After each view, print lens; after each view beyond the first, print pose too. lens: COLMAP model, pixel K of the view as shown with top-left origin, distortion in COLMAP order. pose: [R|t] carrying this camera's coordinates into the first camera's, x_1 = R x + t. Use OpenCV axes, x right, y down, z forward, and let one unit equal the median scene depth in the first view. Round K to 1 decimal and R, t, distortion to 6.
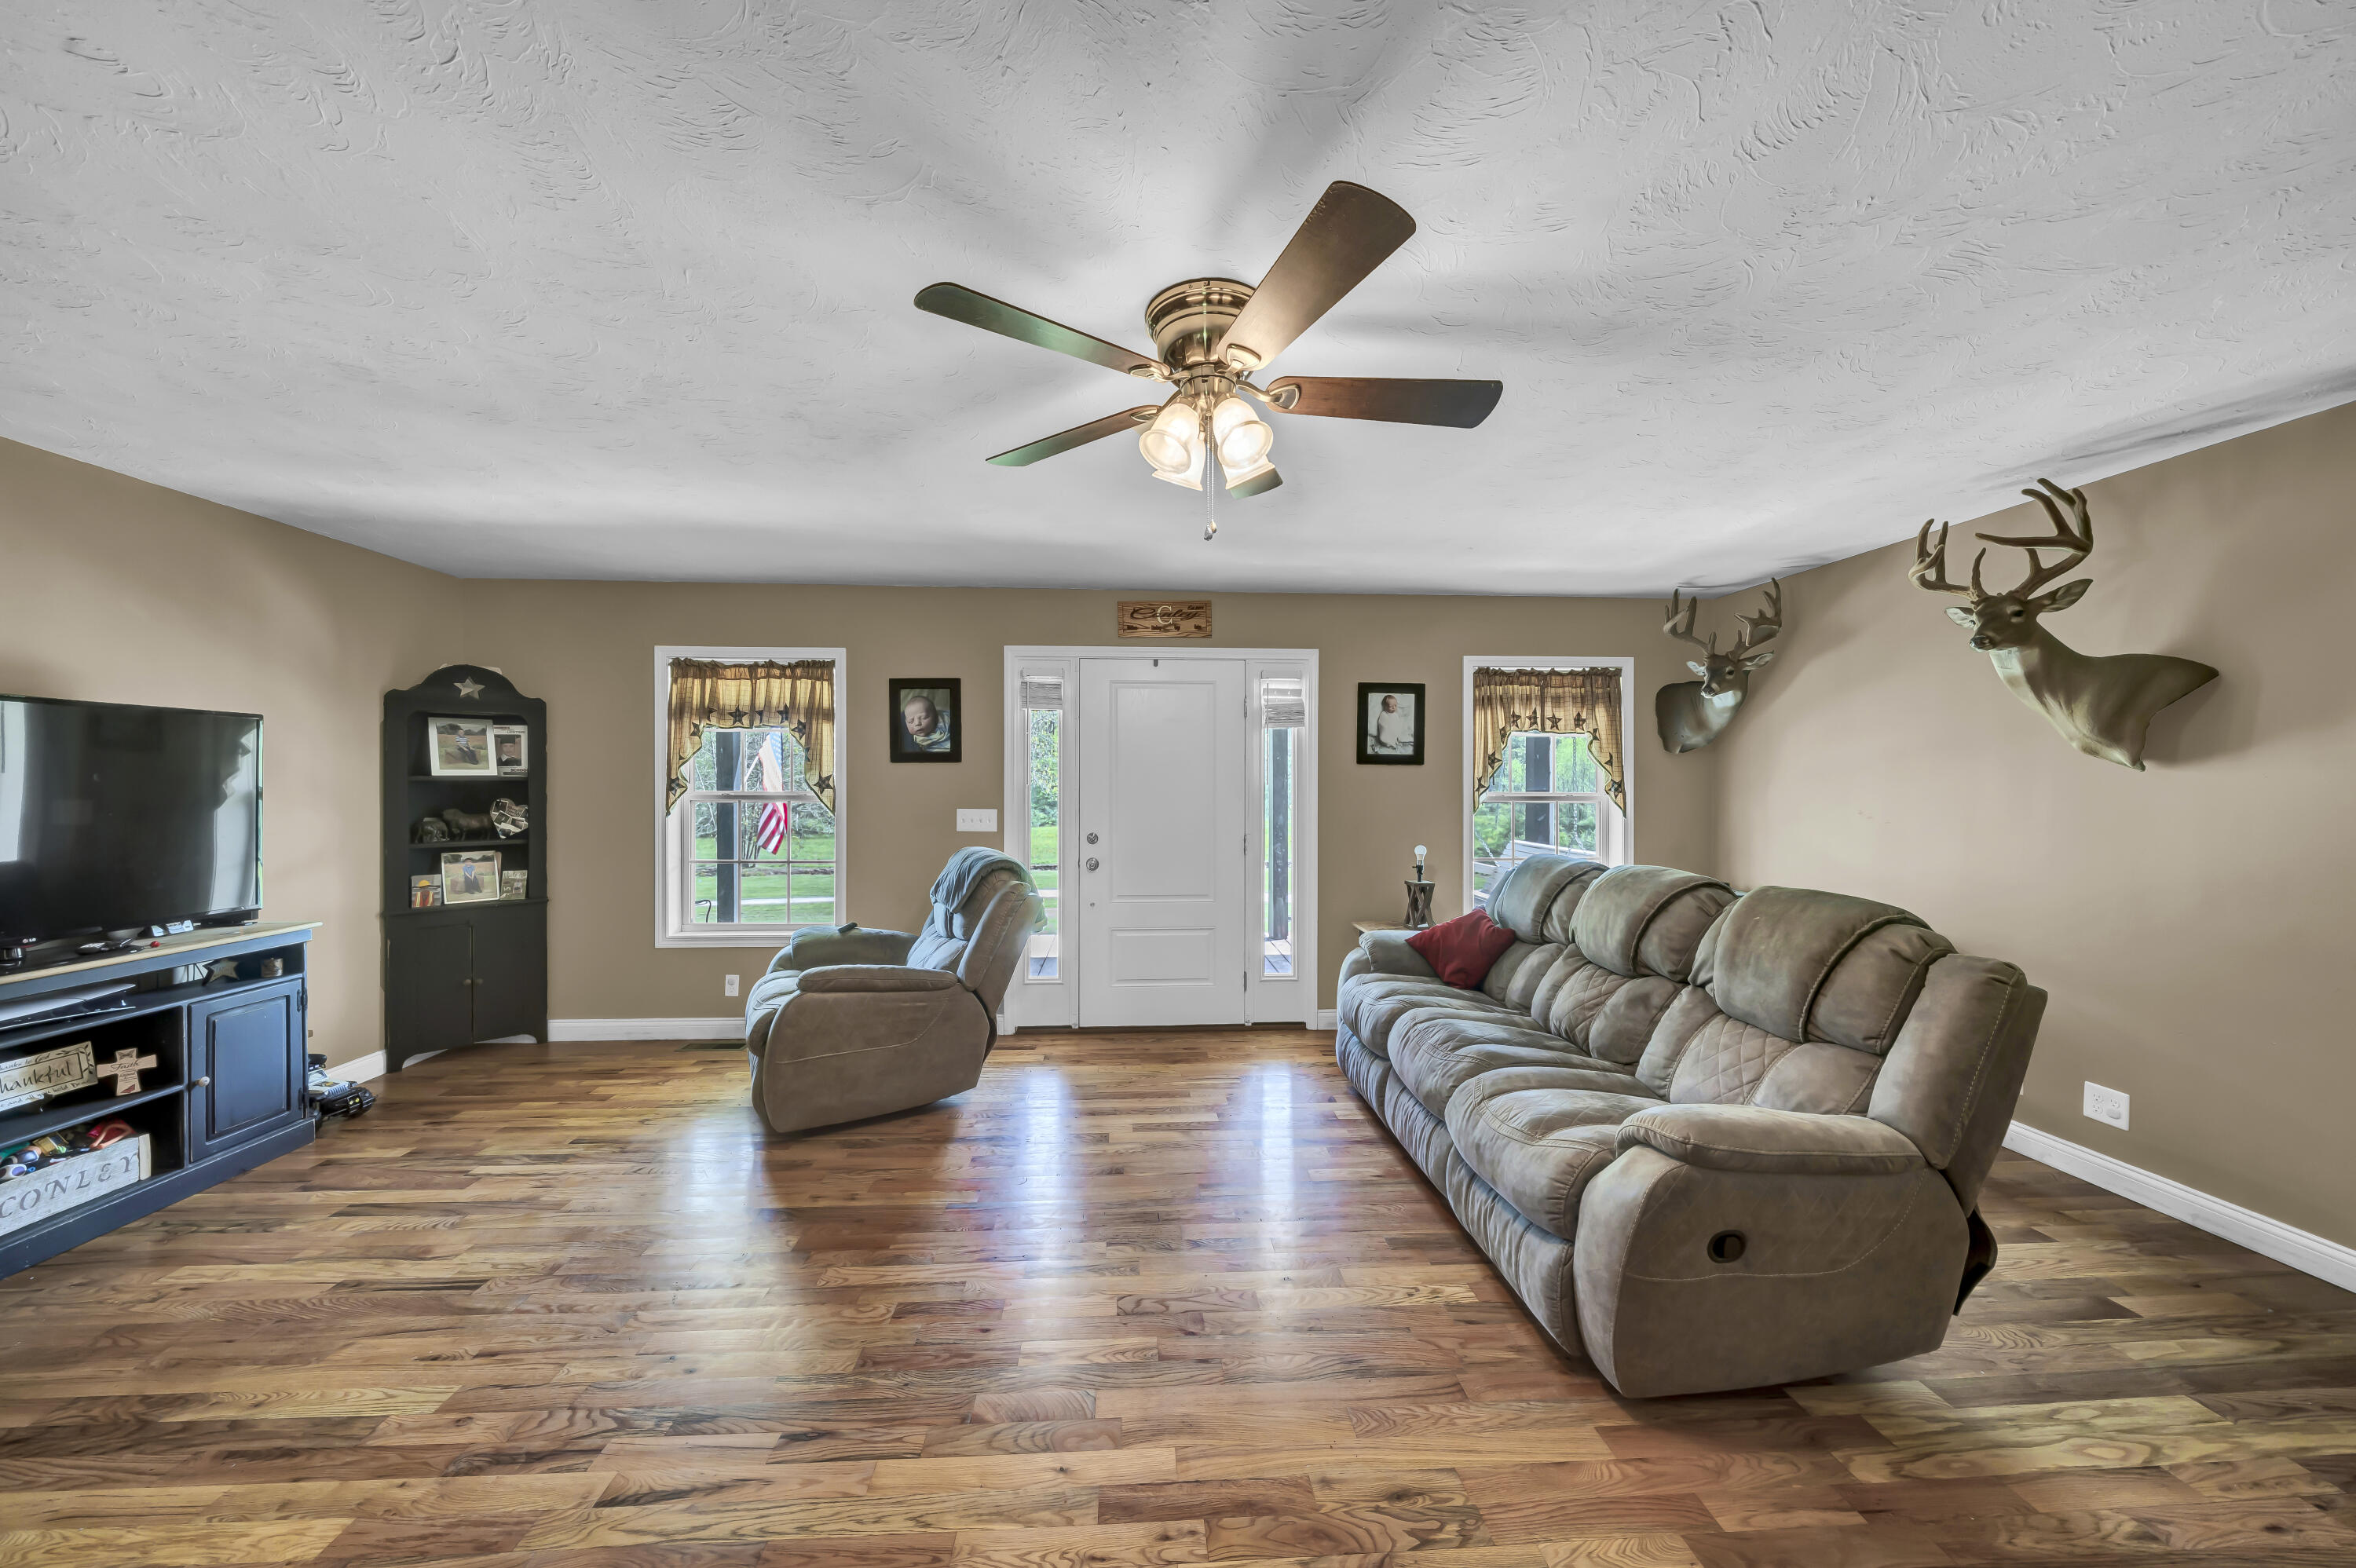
lens RADIAL K [[796.4, 0, 1178.0], [0, 796.4, 784.0], [0, 0, 1]] dist [-0.006015, -0.000181]
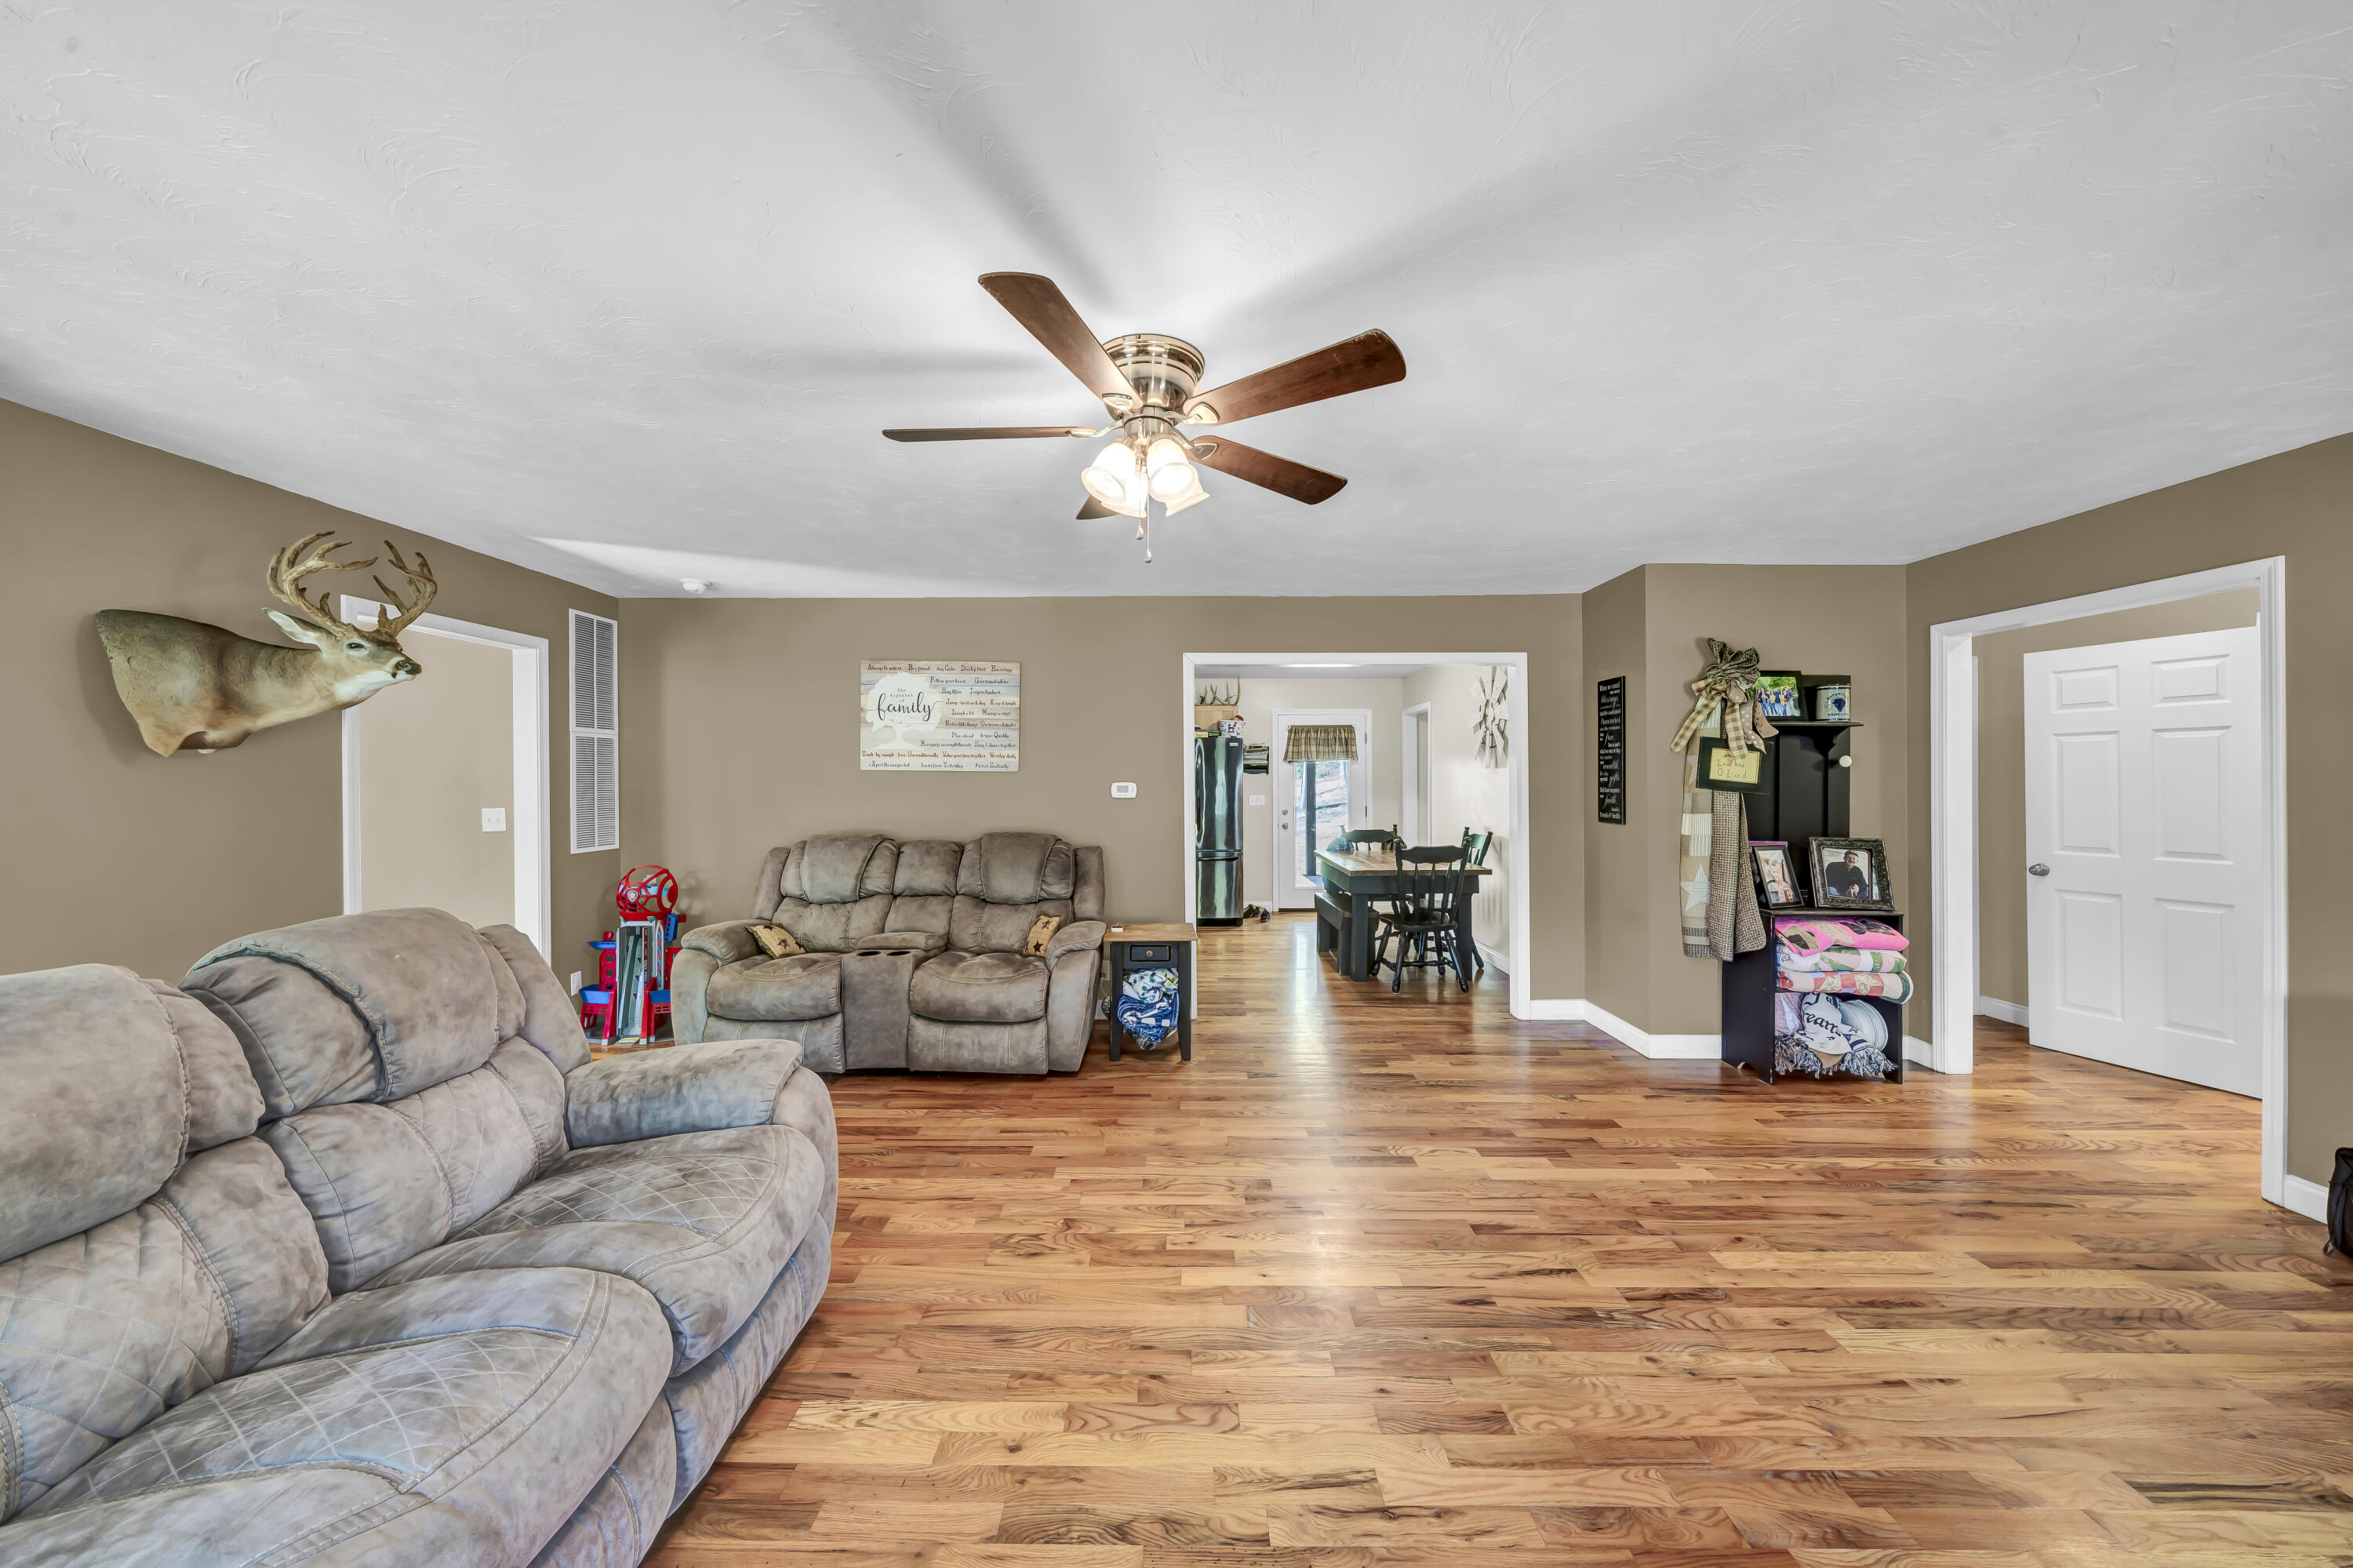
lens RADIAL K [[795.5, 0, 1176.5], [0, 795.5, 784.0], [0, 0, 1]] dist [-0.006015, -0.000181]
pose [[-0.997308, -0.003394, 0.073247, -0.035002], [-0.003087, 0.999986, 0.004307, 0.000241], [-0.073260, 0.004069, -0.997305, 0.907691]]
